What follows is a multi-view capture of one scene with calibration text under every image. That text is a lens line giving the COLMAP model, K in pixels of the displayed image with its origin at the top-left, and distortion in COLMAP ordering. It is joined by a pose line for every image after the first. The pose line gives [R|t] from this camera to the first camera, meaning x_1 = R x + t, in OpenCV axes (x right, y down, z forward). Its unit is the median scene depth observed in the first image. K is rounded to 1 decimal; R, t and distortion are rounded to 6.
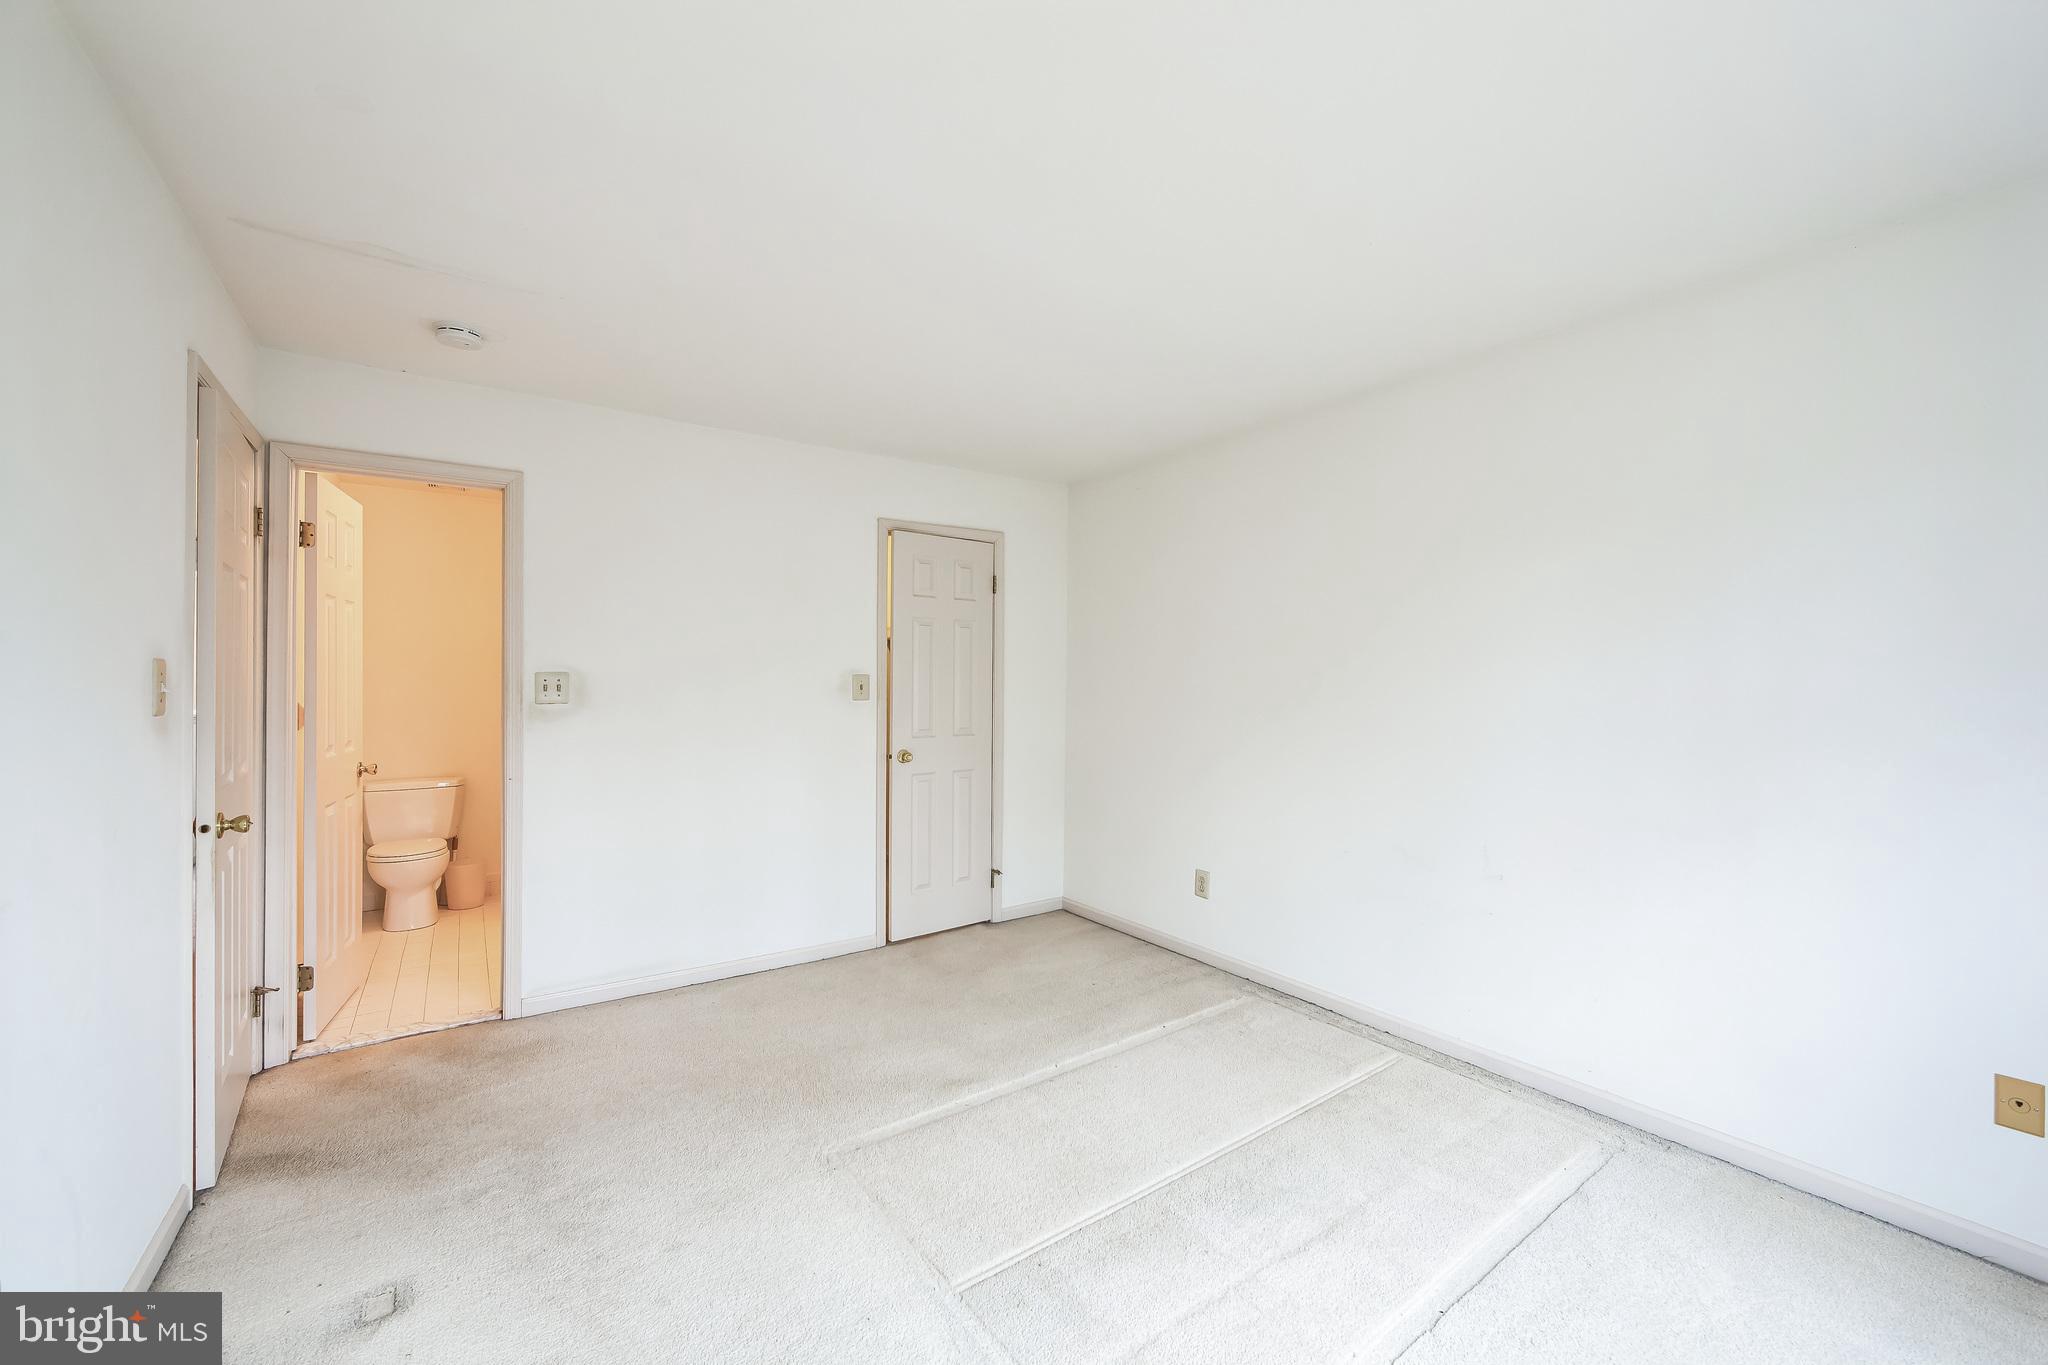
lens RADIAL K [[808.9, 0, 1038.9], [0, 808.9, 672.6], [0, 0, 1]] dist [-0.011688, 0.001986]
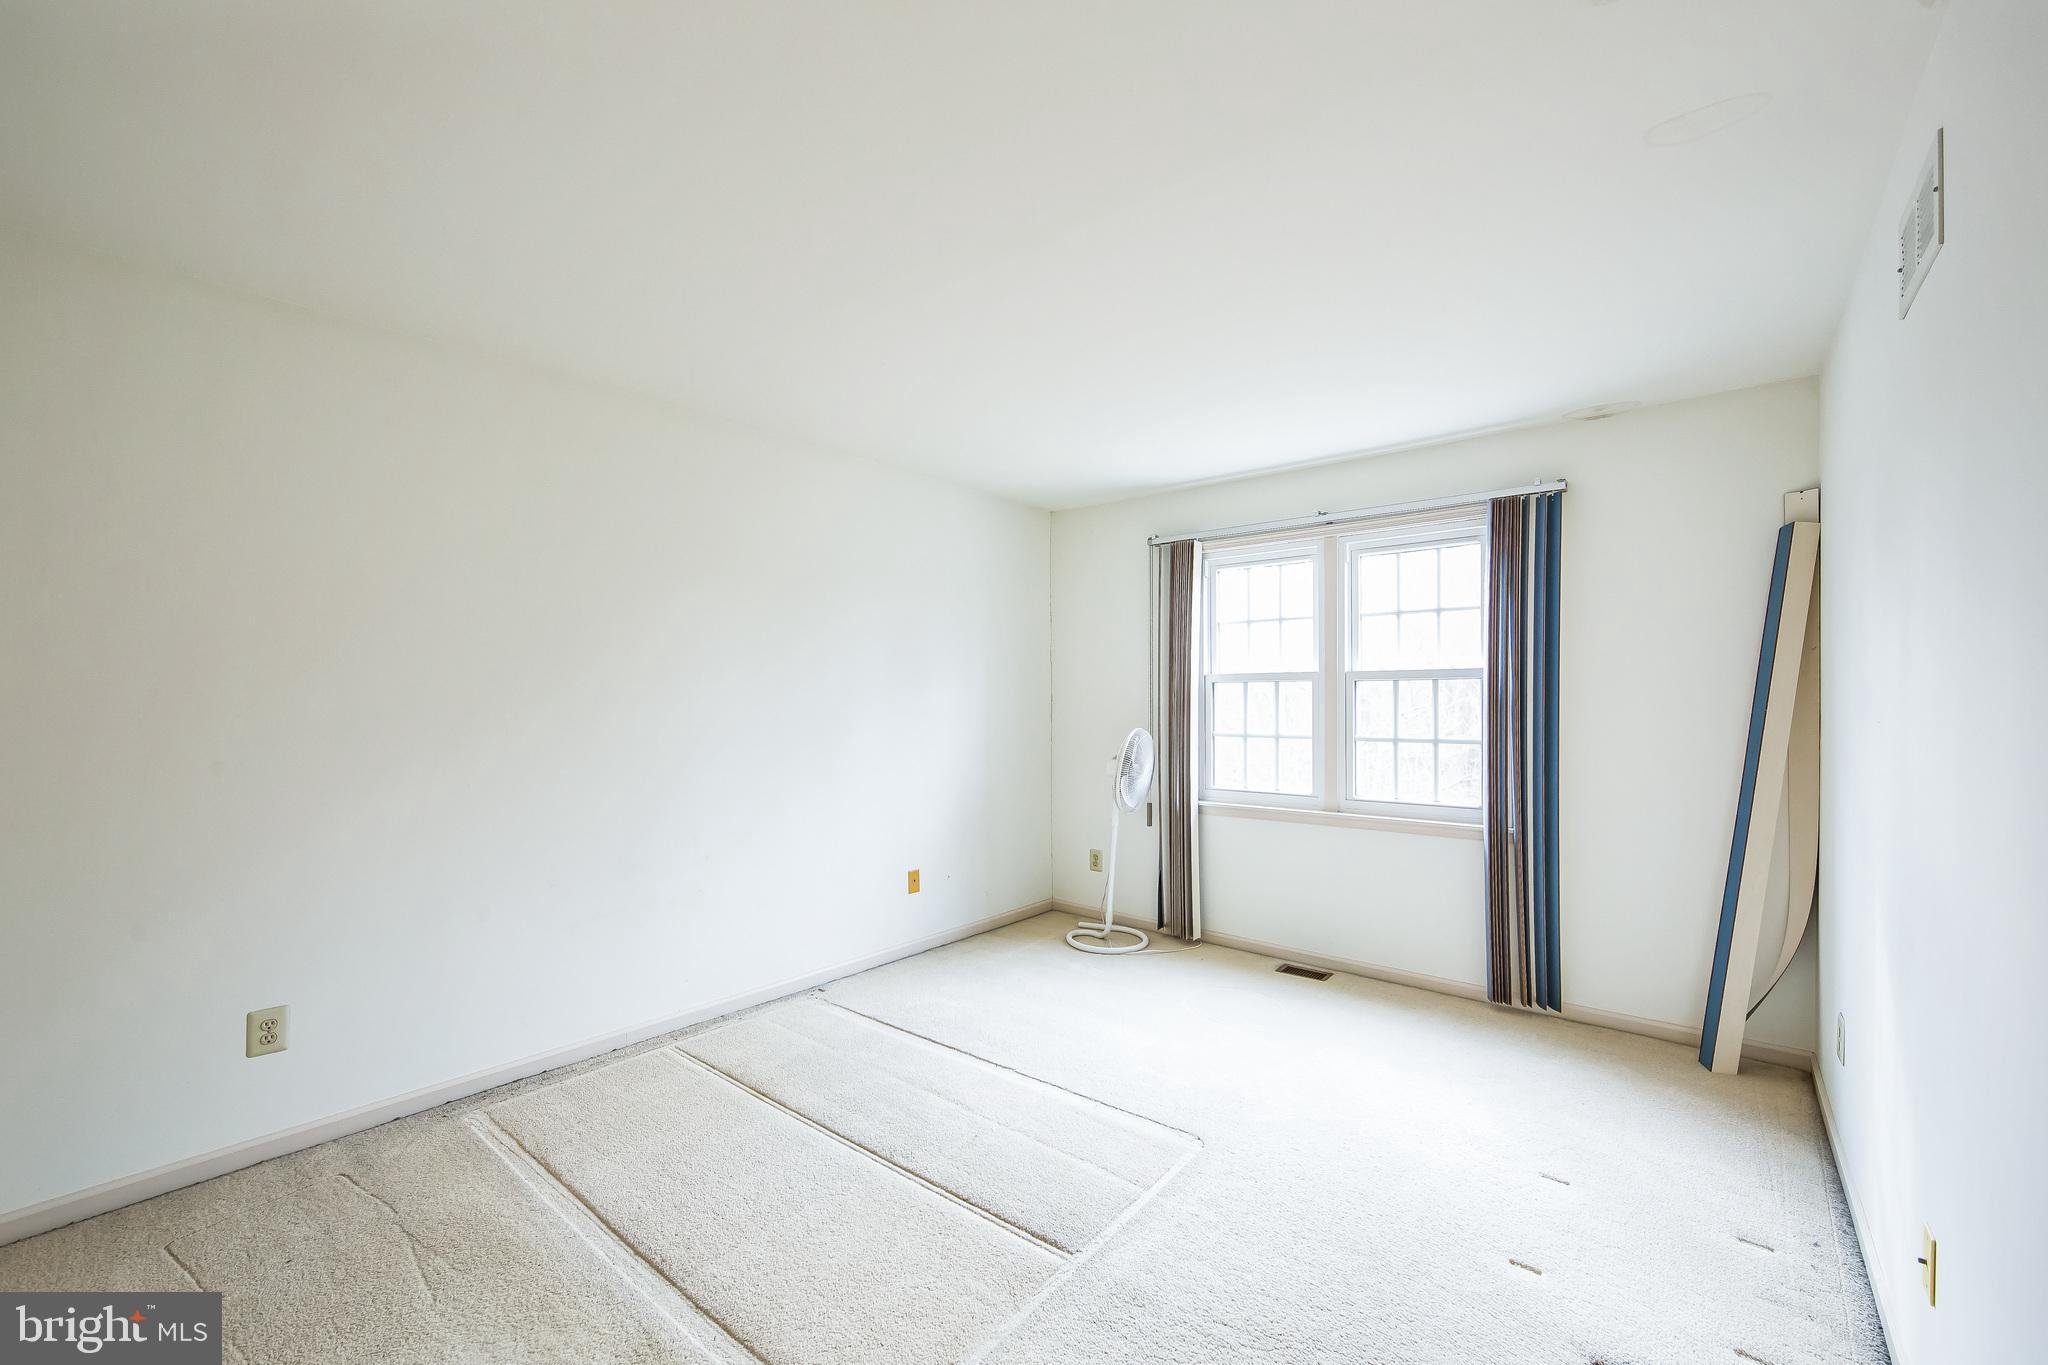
lens RADIAL K [[808.9, 0, 1035.7], [0, 808.9, 683.7], [0, 0, 1]] dist [-0.011688, 0.001986]
pose [[-0.255633, 0.009814, 0.966724, -0.680669], [-0.013211, 0.999820, -0.013643, 0.007974], [-0.966684, -0.016259, -0.255458, 0.796986]]
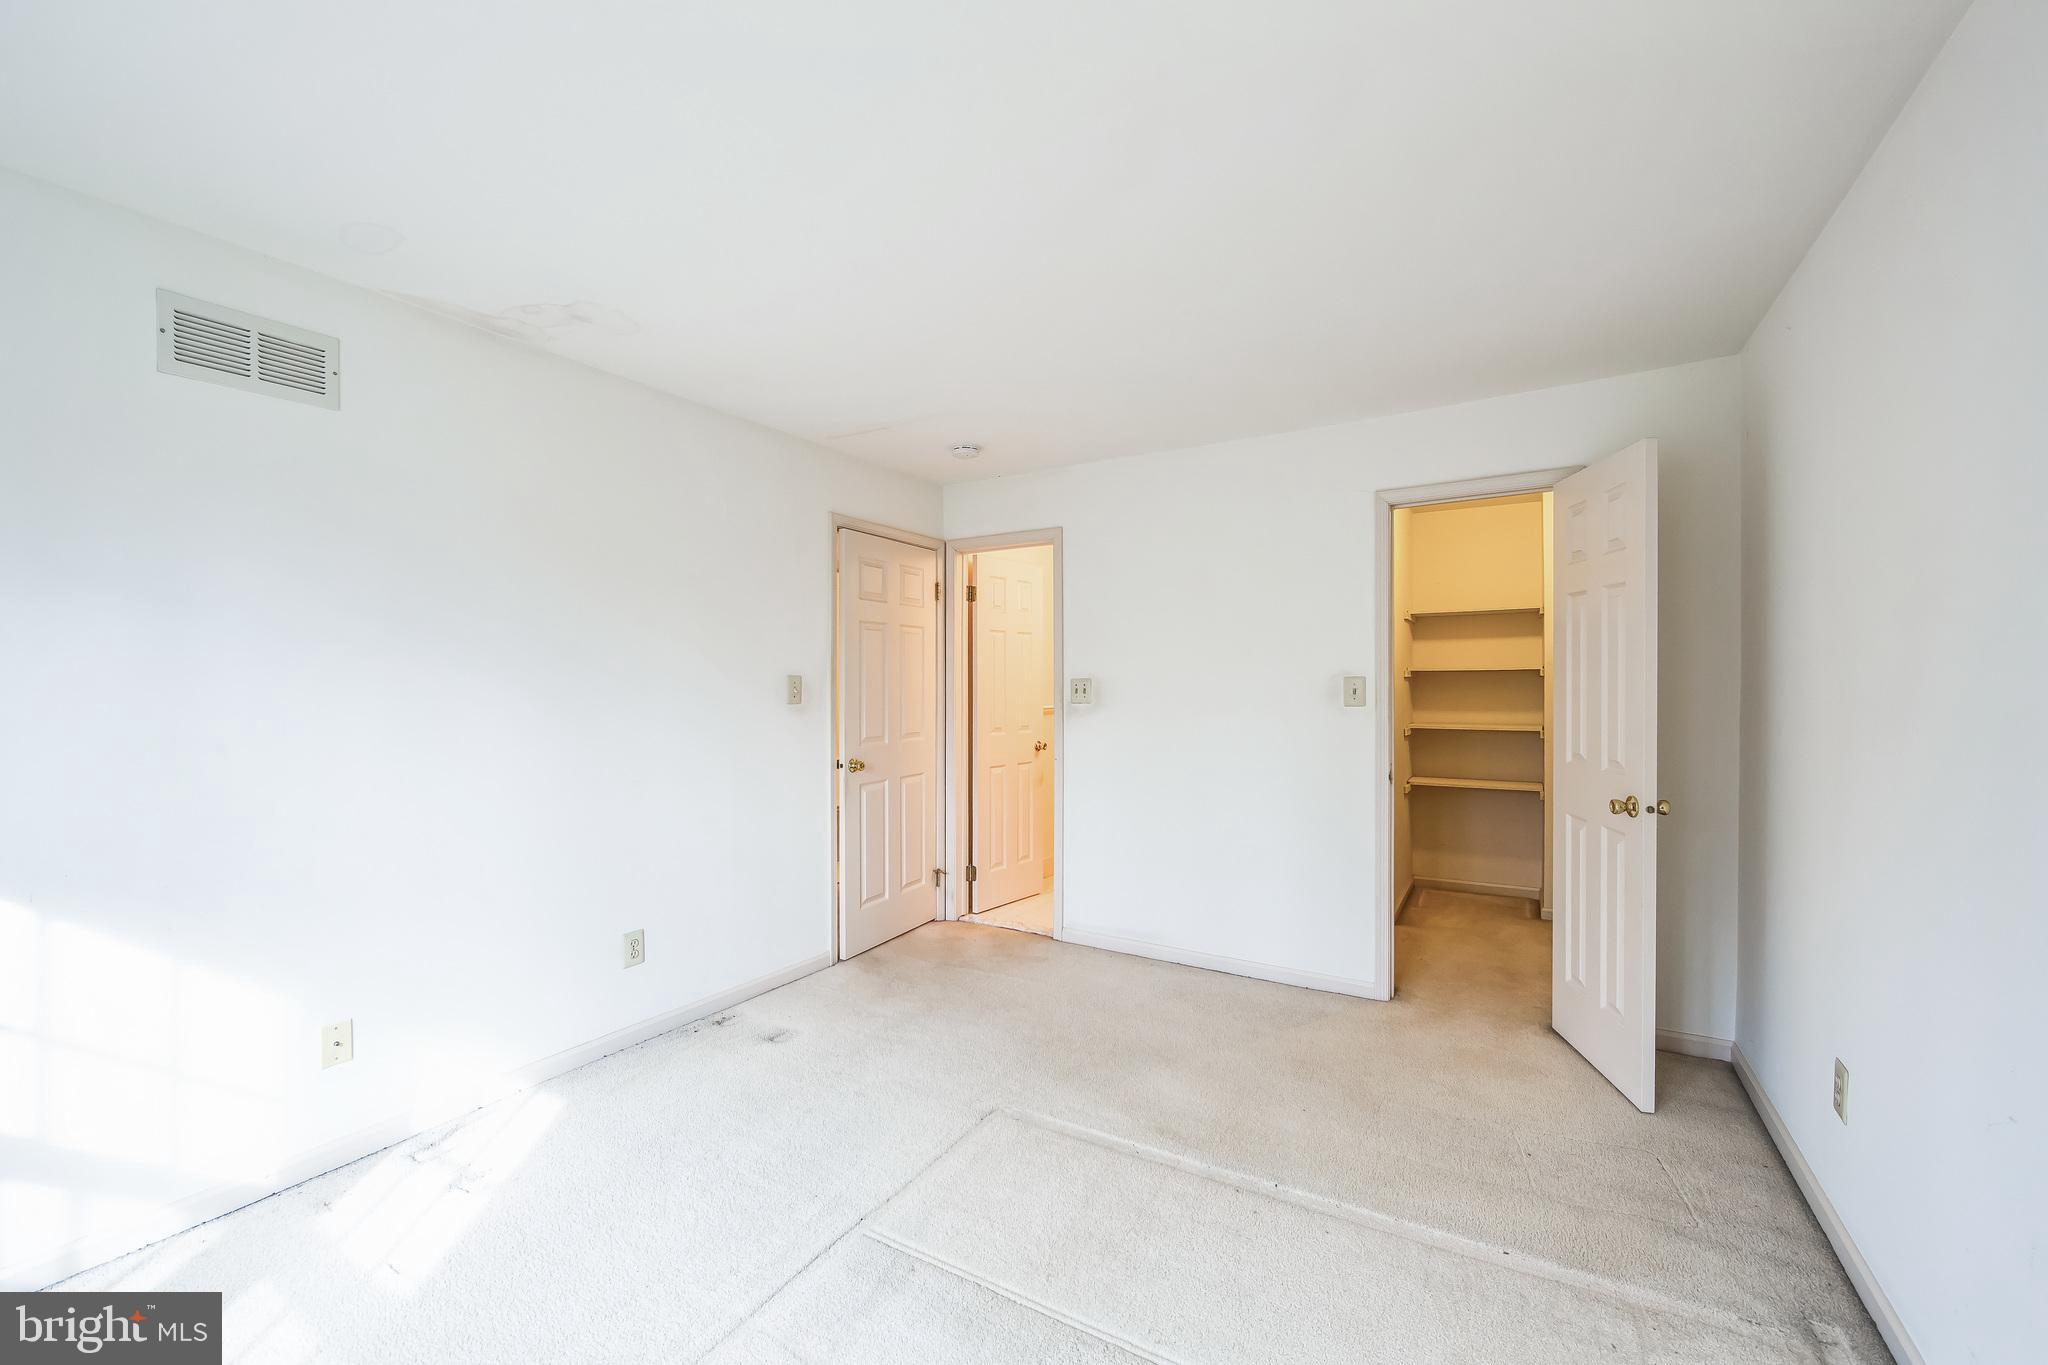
lens RADIAL K [[808.9, 0, 1023.8], [0, 808.9, 690.2], [0, 0, 1]] dist [-0.011688, 0.001986]
pose [[0.392446, -0.001787, -0.919773, 0.597335], [0.011255, 0.999933, 0.002859, 0.014451], [0.919706, -0.011475, 0.392440, 0.464683]]
